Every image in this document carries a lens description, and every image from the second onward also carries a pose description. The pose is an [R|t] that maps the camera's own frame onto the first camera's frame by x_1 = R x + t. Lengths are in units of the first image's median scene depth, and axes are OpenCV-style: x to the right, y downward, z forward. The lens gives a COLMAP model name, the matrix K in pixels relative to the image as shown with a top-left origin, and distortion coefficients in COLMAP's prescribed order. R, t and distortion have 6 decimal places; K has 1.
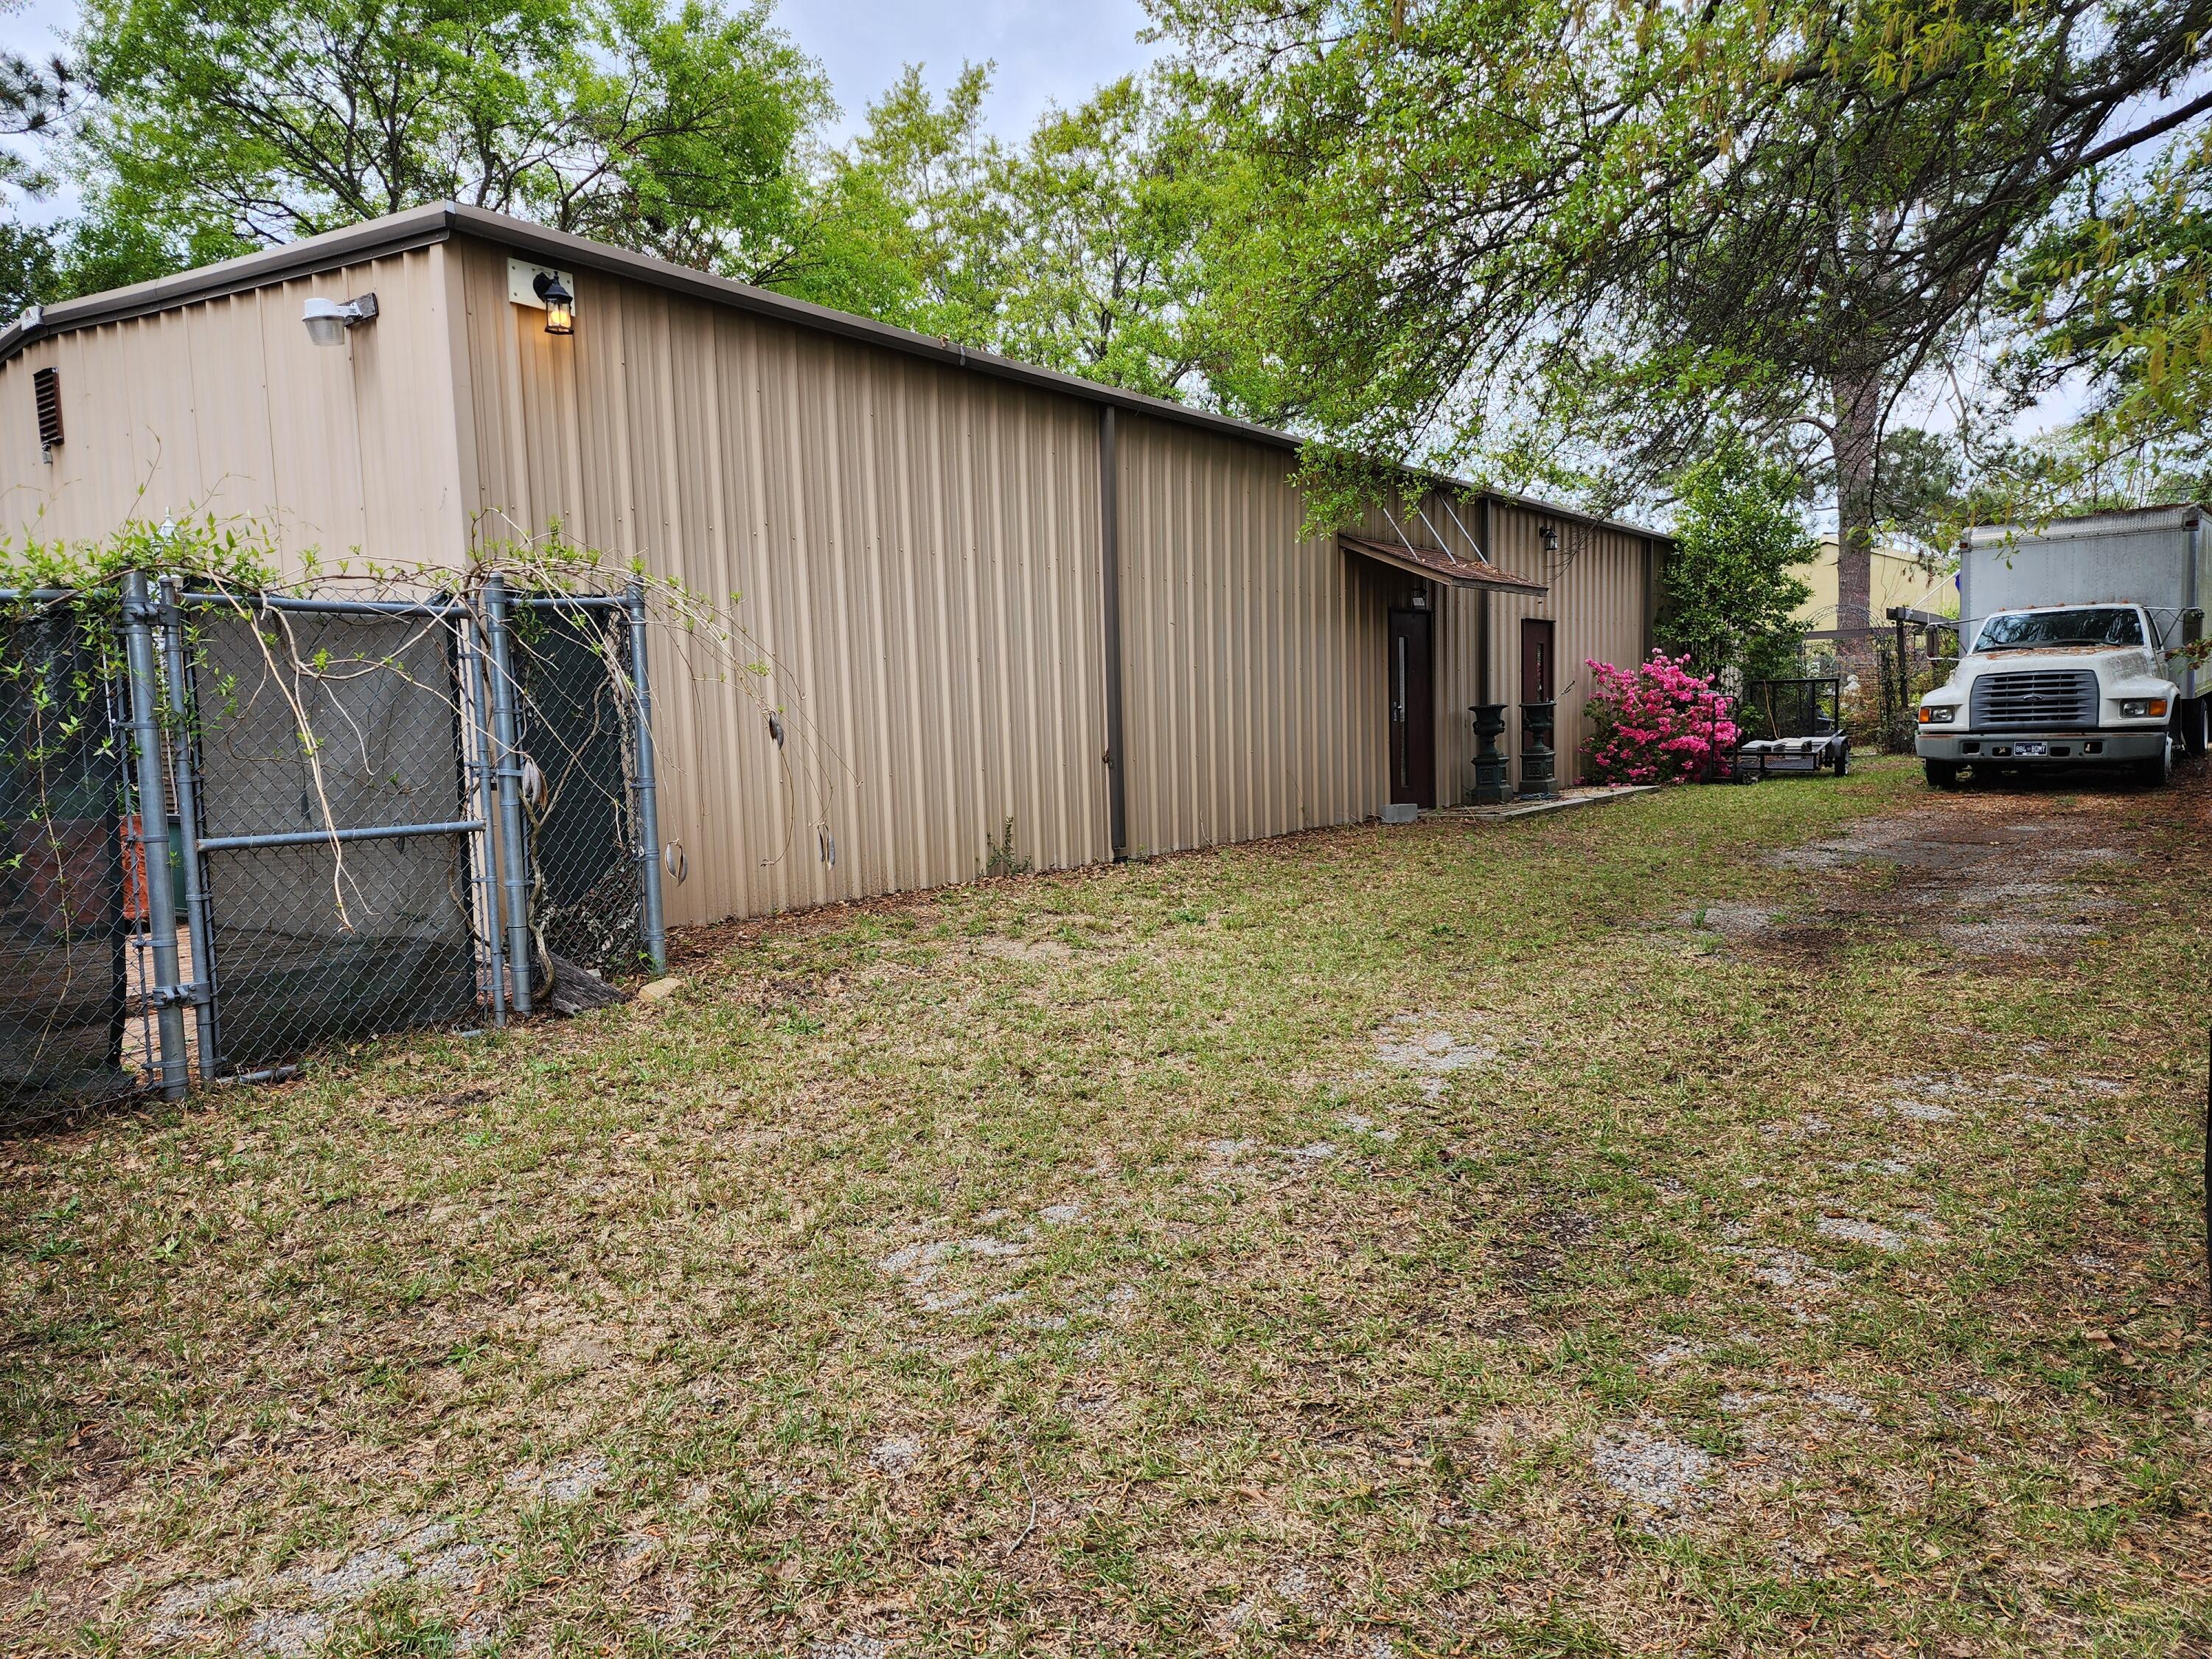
lens RADIAL K [[1516.5, 0, 1106.0], [0, 1516.5, 829.5], [0, 0, 1]] dist [0.053655, -0.001252]
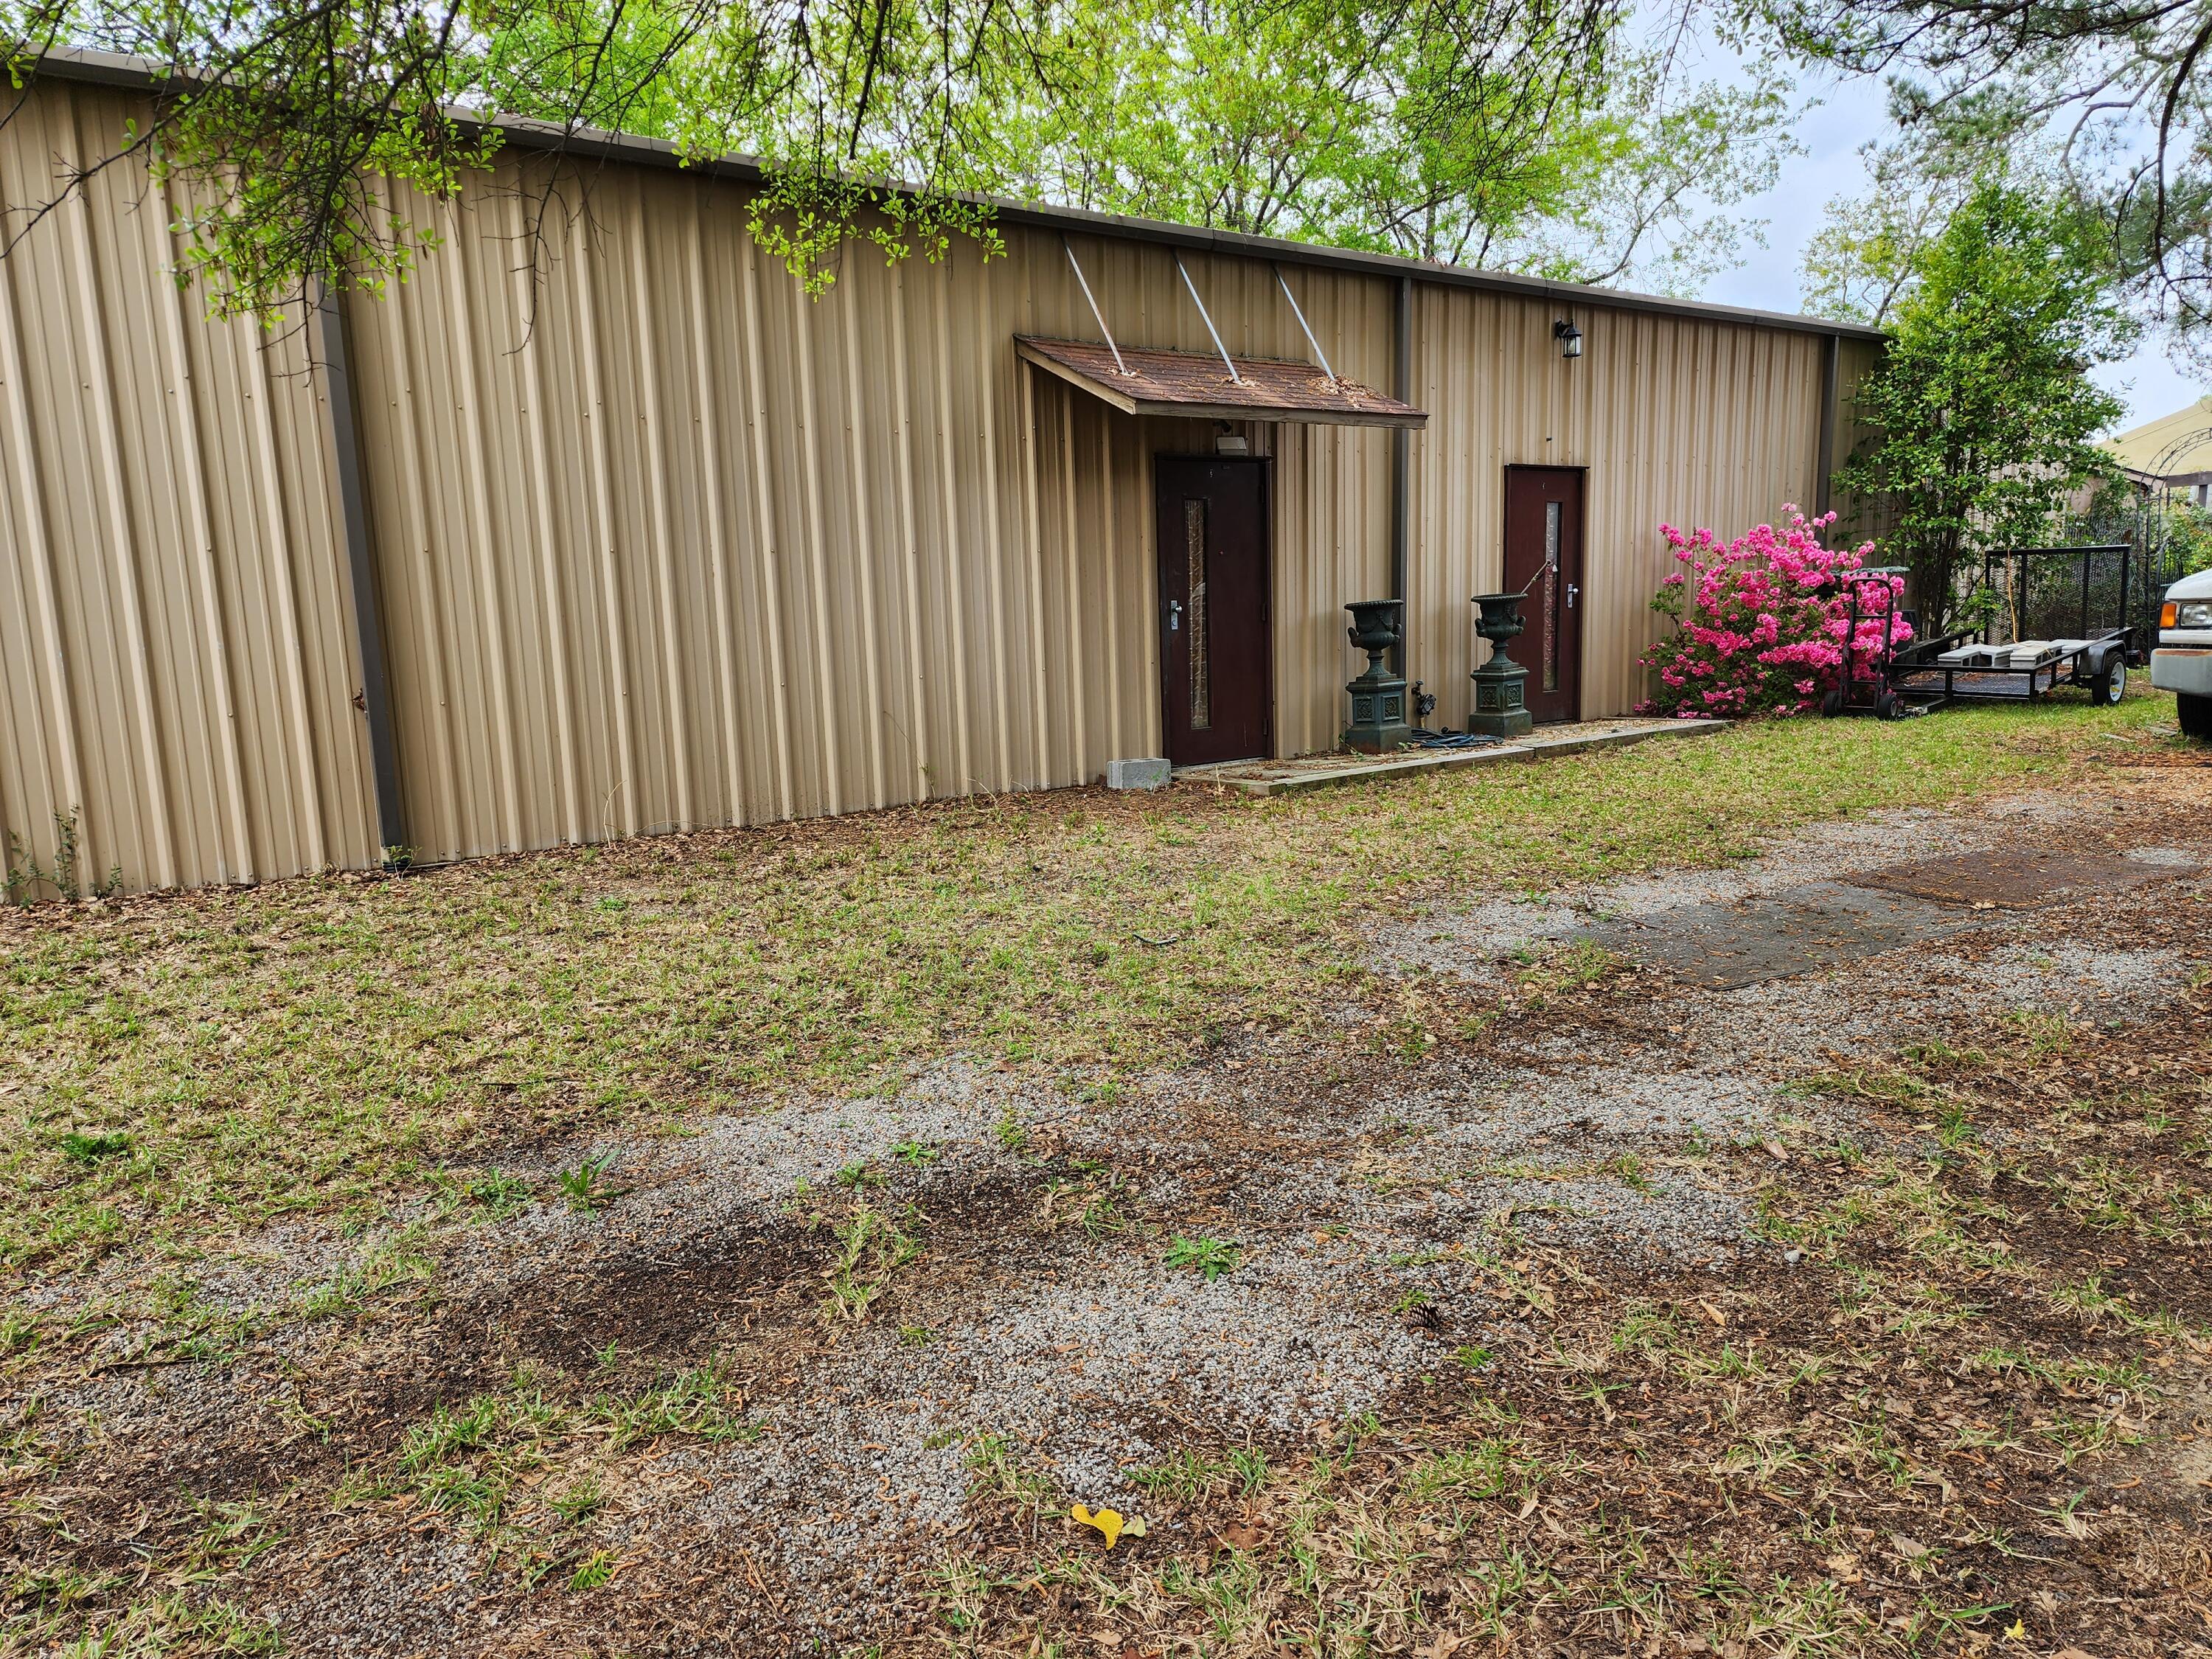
lens RADIAL K [[1516.5, 0, 1106.0], [0, 1516.5, 829.5], [0, 0, 1]] dist [0.053655, -0.001252]
pose [[0.958987, 0.042265, -0.280281, 0.315566], [-0.017638, 0.995802, 0.089814, -0.039478], [0.282900, -0.081187, 0.955707, 0.322145]]
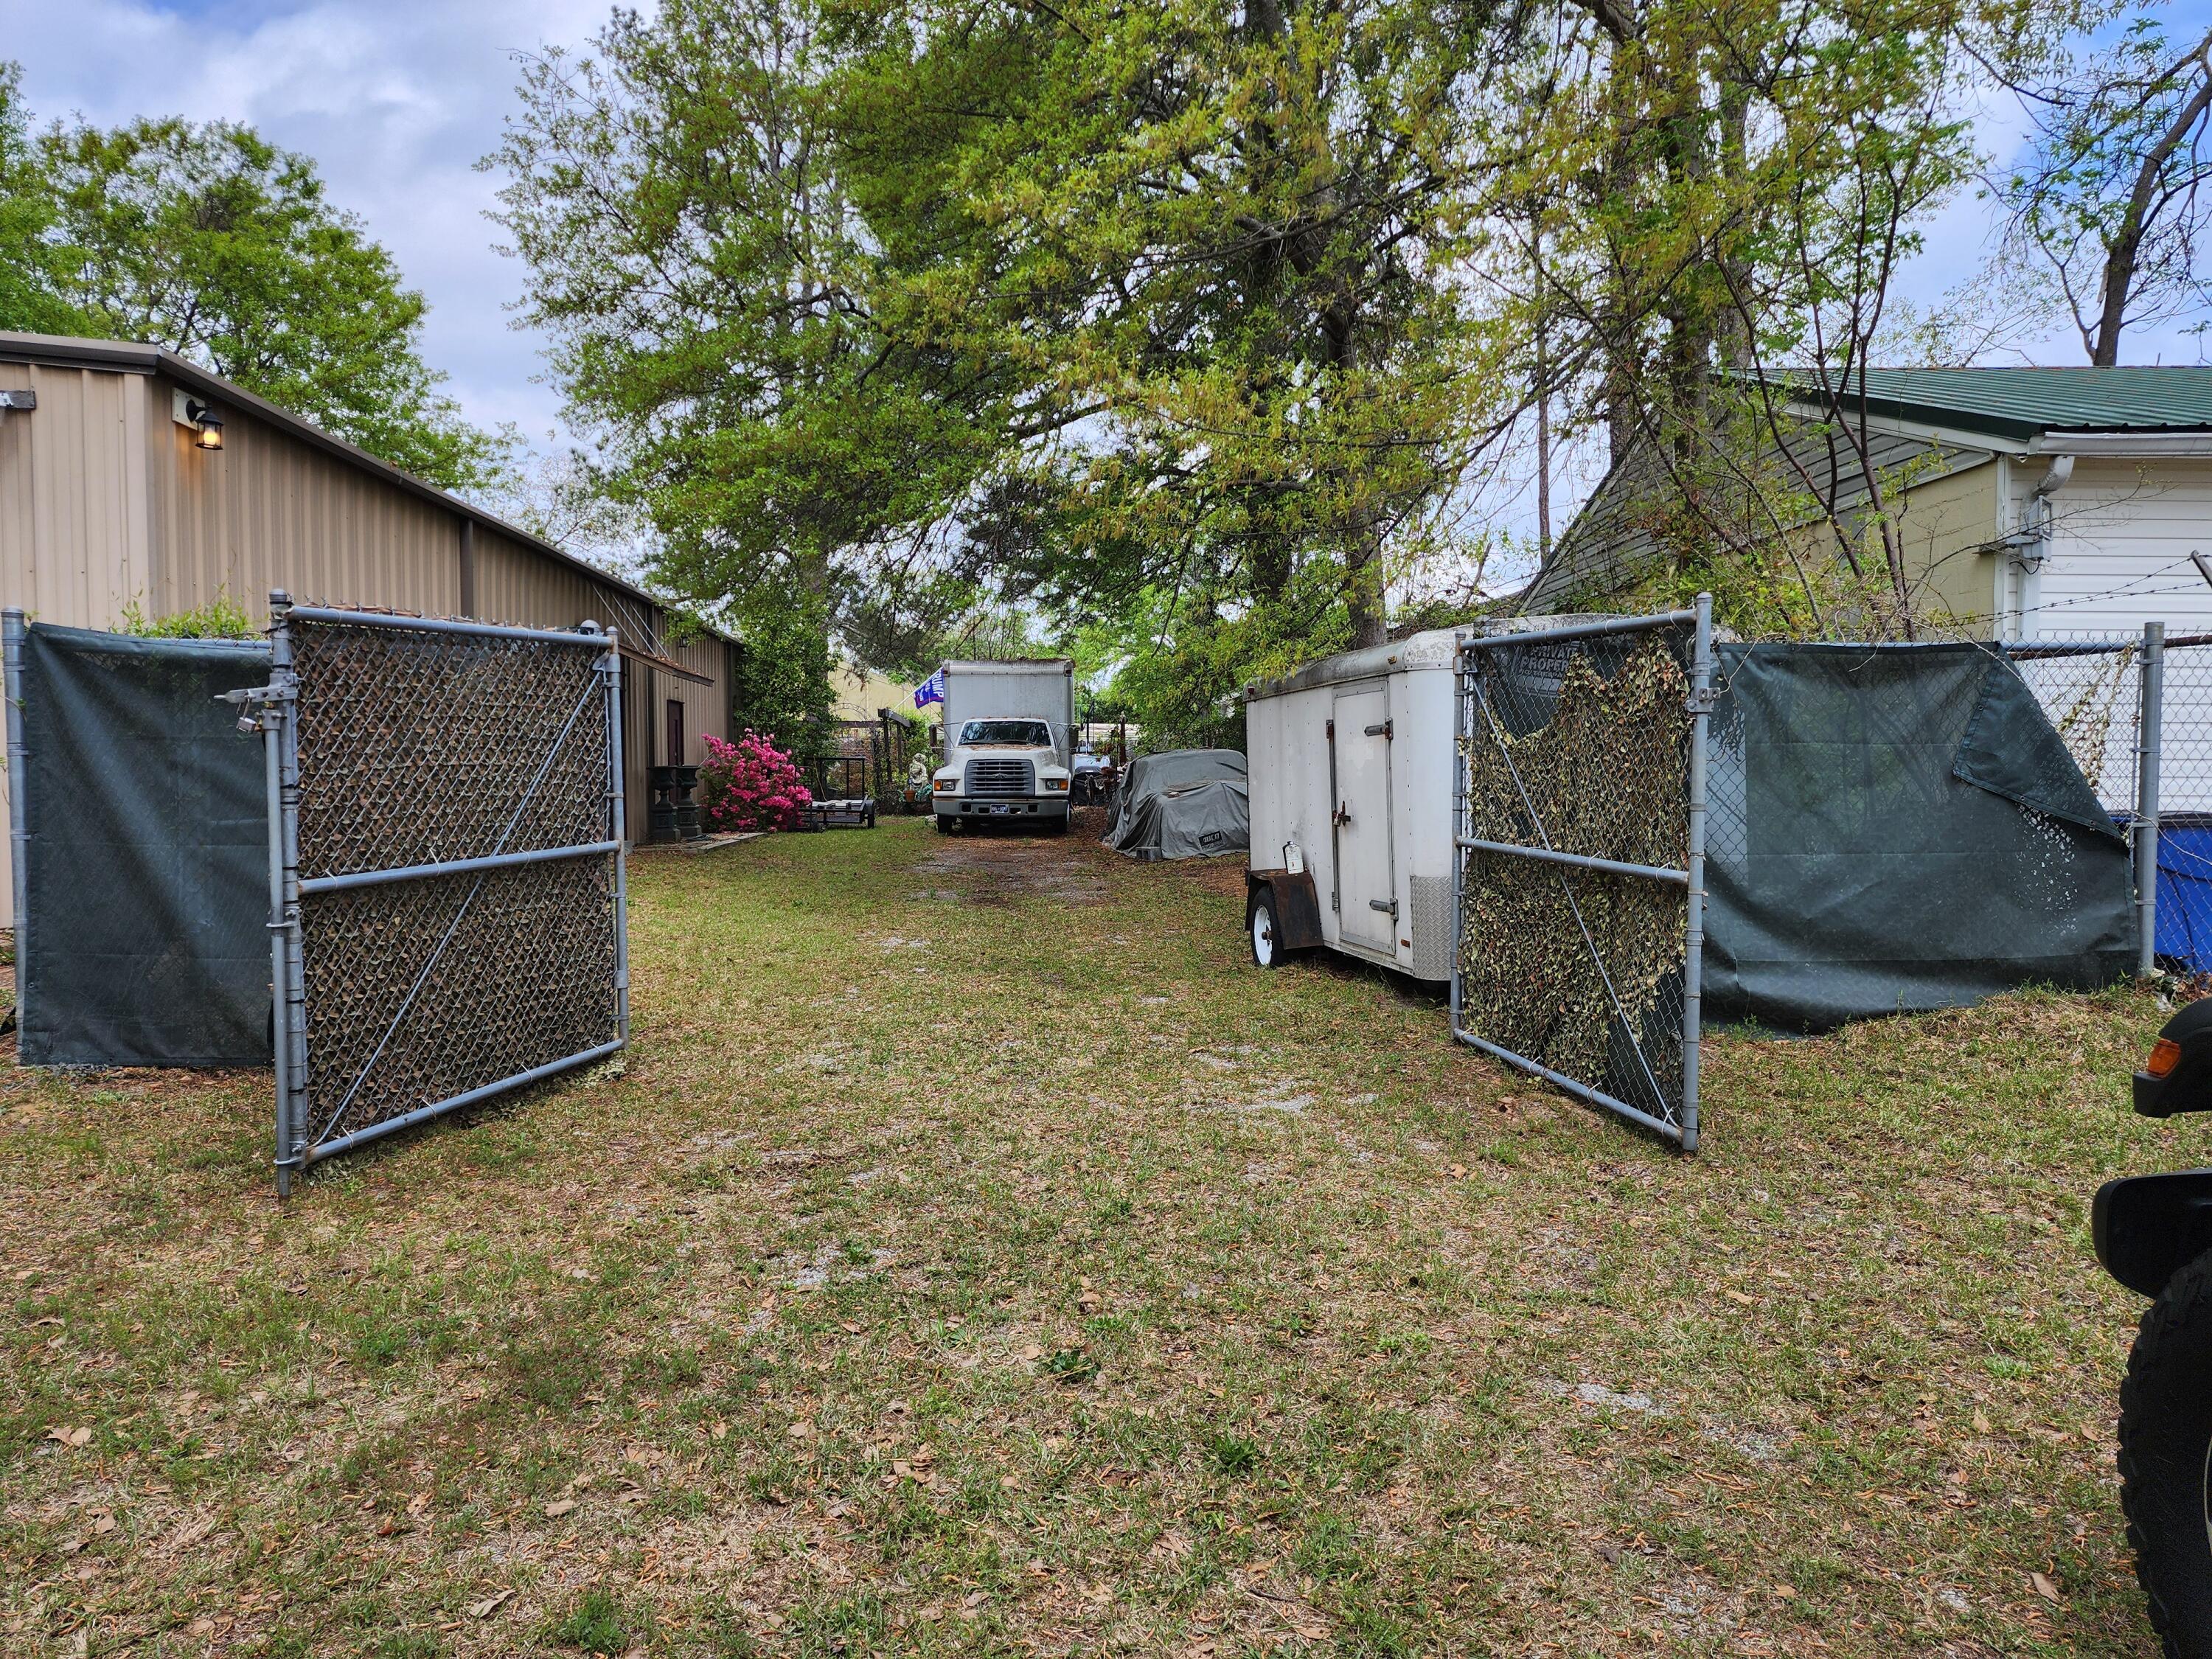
lens RADIAL K [[1516.5, 0, 1106.0], [0, 1516.5, 829.5], [0, 0, 1]] dist [0.053655, -0.001252]
pose [[0.763789, 0.009485, 0.645397, -0.290260], [0.020932, 0.999002, -0.039454, 0.029635], [-0.645127, 0.043644, 0.762828, -0.218359]]
